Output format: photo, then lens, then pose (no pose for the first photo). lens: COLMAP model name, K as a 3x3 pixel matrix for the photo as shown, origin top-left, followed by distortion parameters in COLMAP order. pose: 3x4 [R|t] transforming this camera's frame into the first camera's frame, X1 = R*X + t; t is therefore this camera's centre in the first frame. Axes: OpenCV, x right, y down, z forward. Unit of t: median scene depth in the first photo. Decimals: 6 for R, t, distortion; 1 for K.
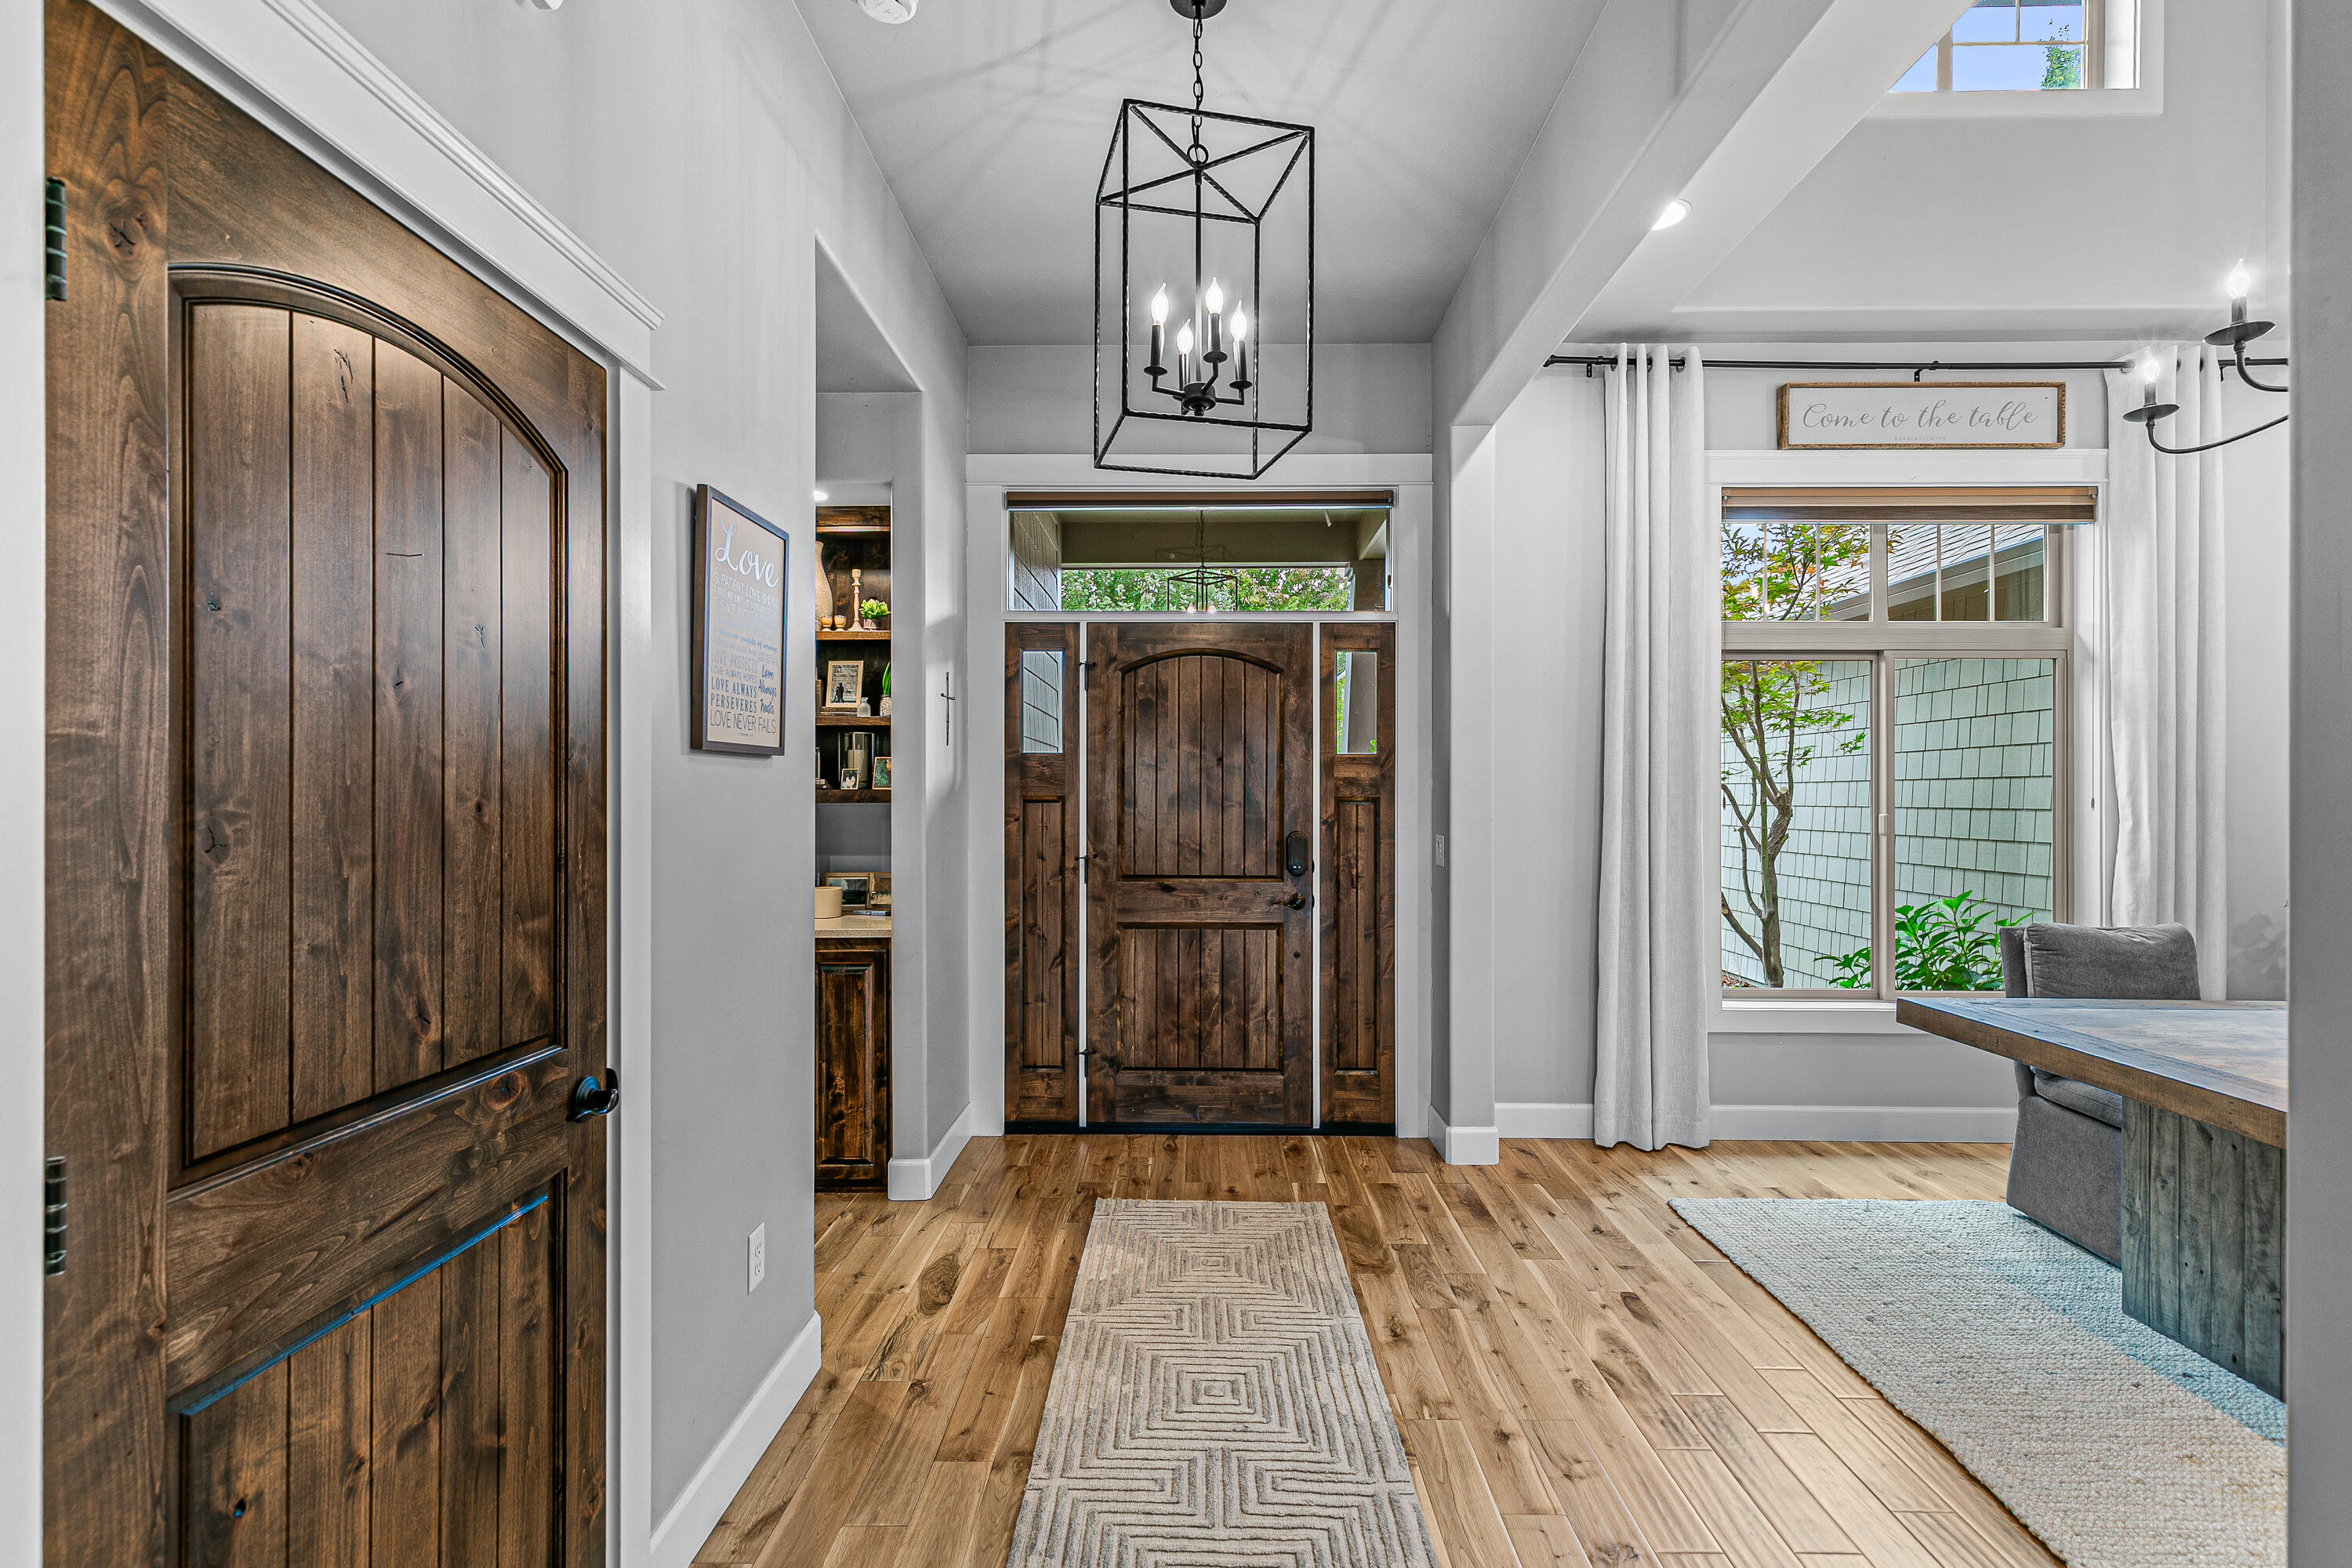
lens RADIAL K [[1081.6, 0, 1182.0], [0, 1081.6, 796.5], [0, 0, 1]] dist [0.008581, -0.000557]
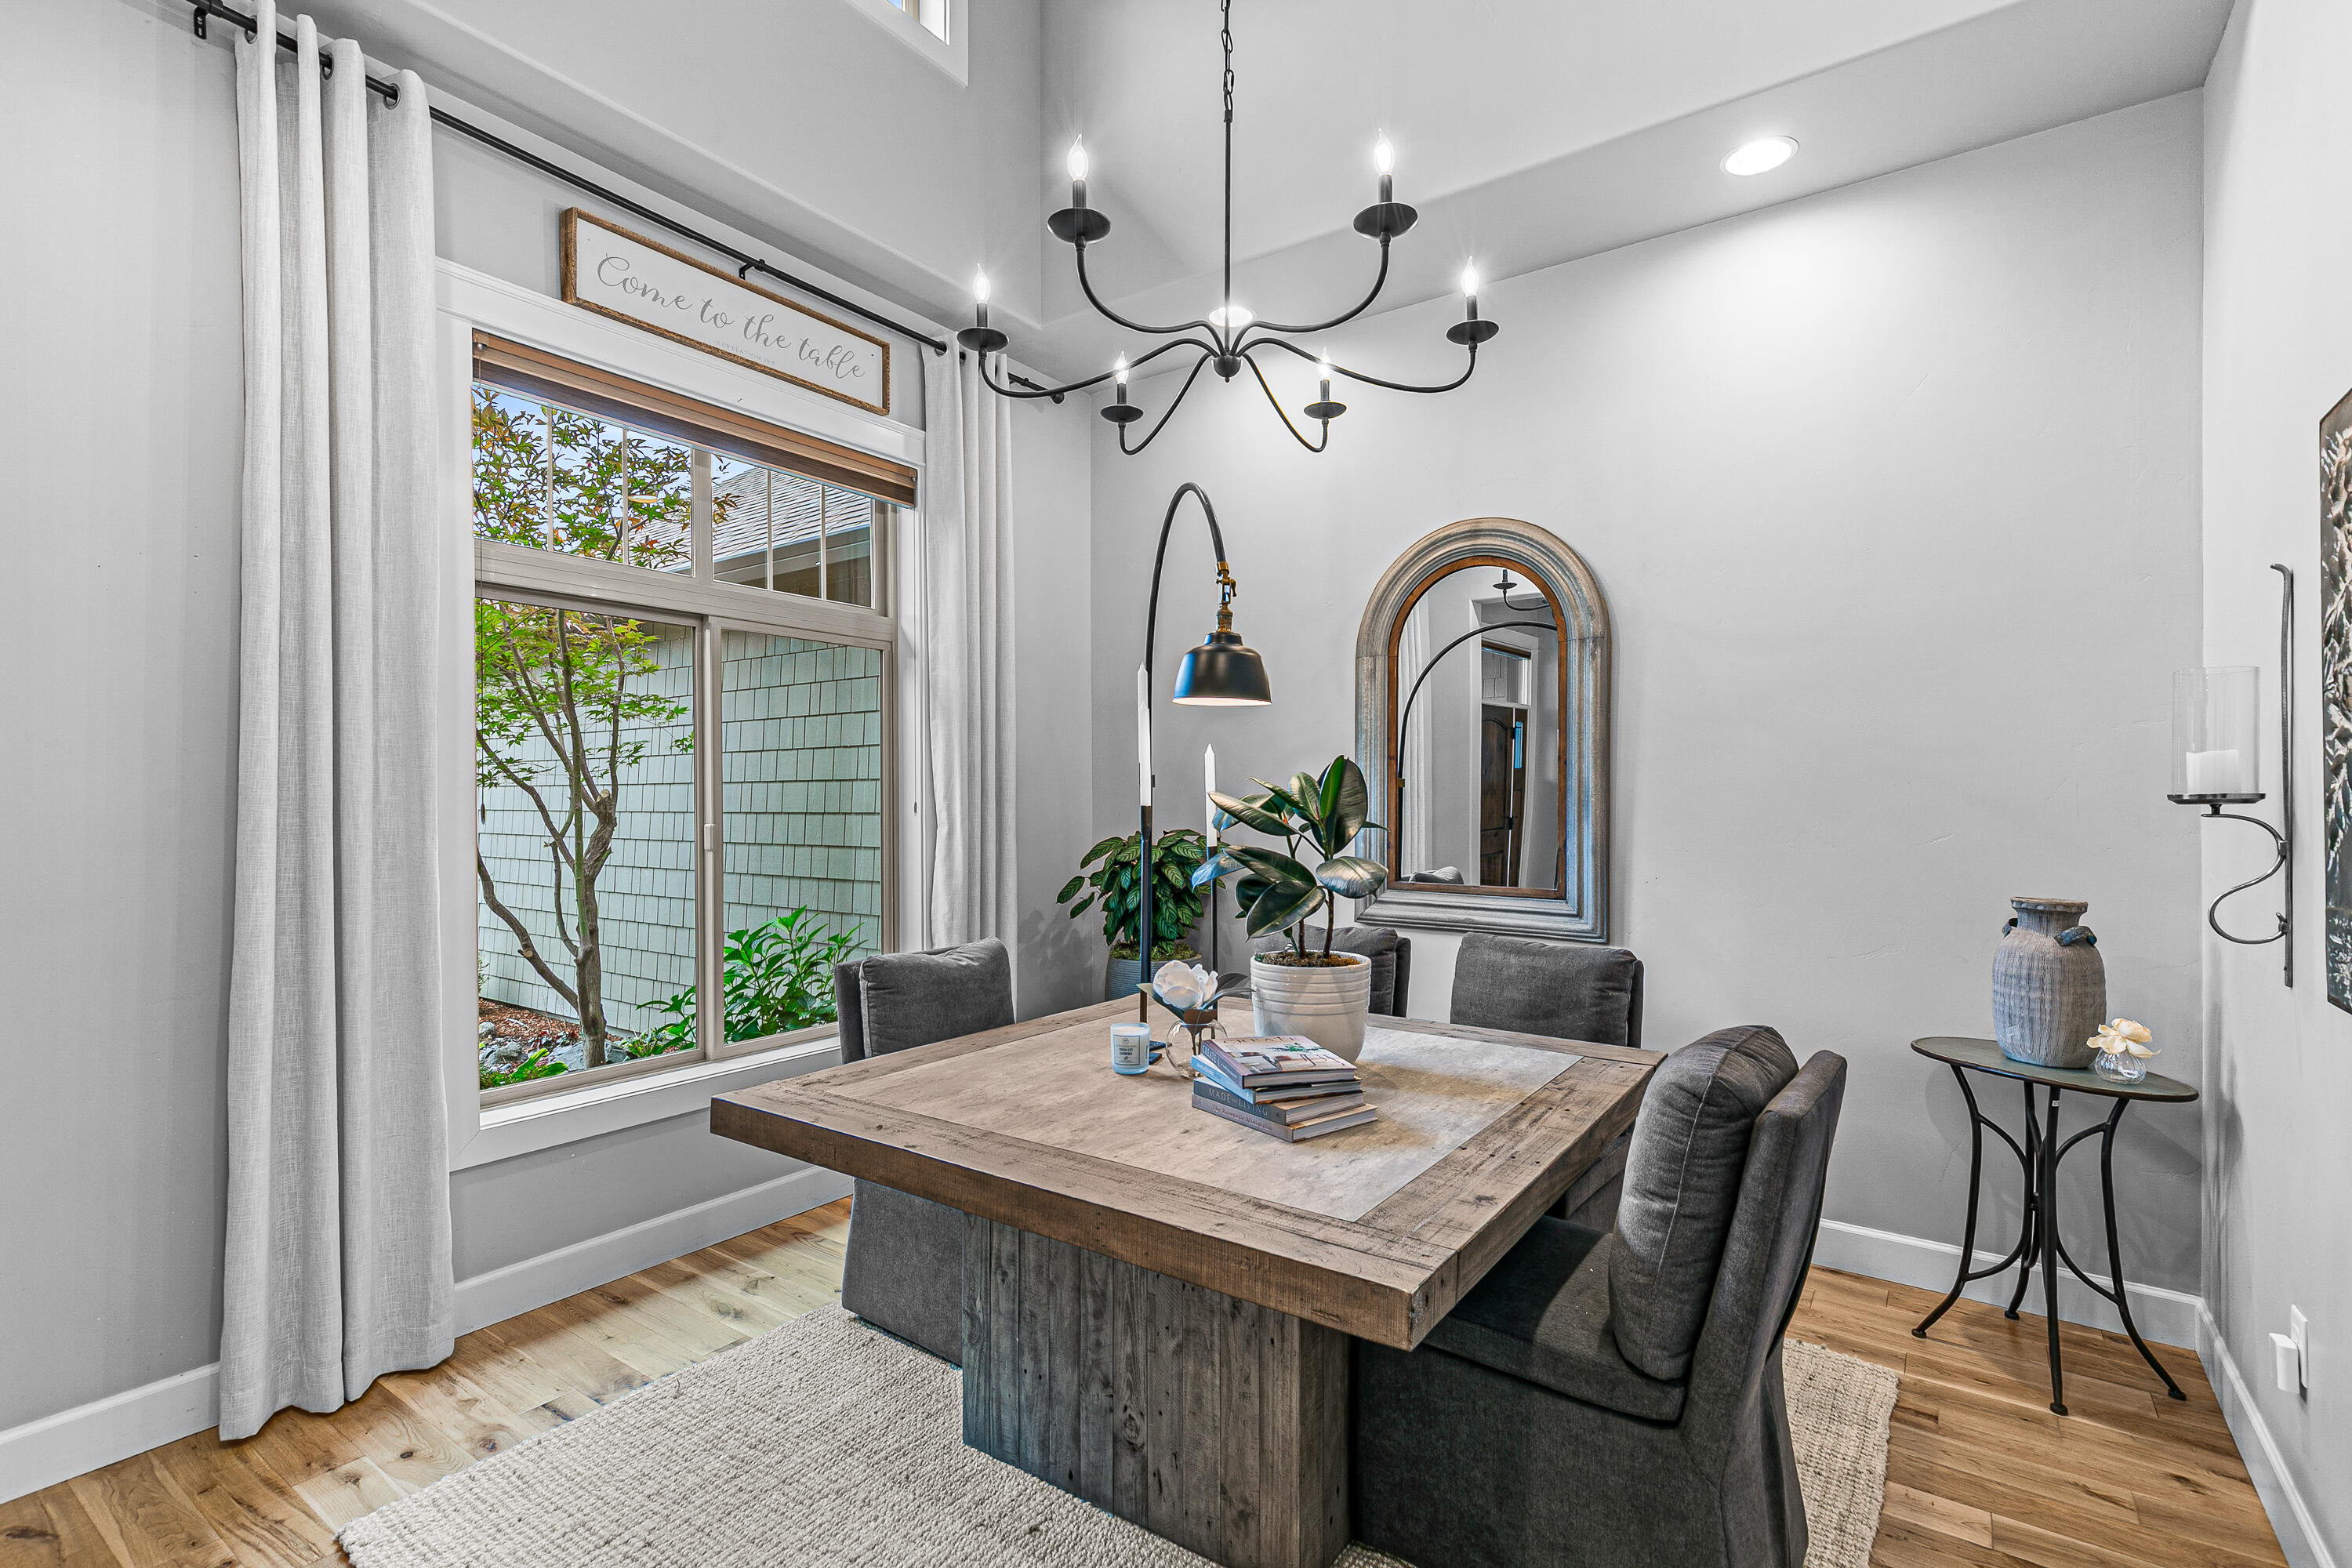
lens RADIAL K [[1081.6, 0, 1183.4], [0, 1081.6, 798.5], [0, 0, 1]] dist [0.008581, -0.000557]
pose [[0.571872, -0.003763, 0.820334, 0.209599], [0.004965, 0.999987, 0.001125, -0.001746], [-0.820328, 0.003430, 0.571883, 0.283960]]
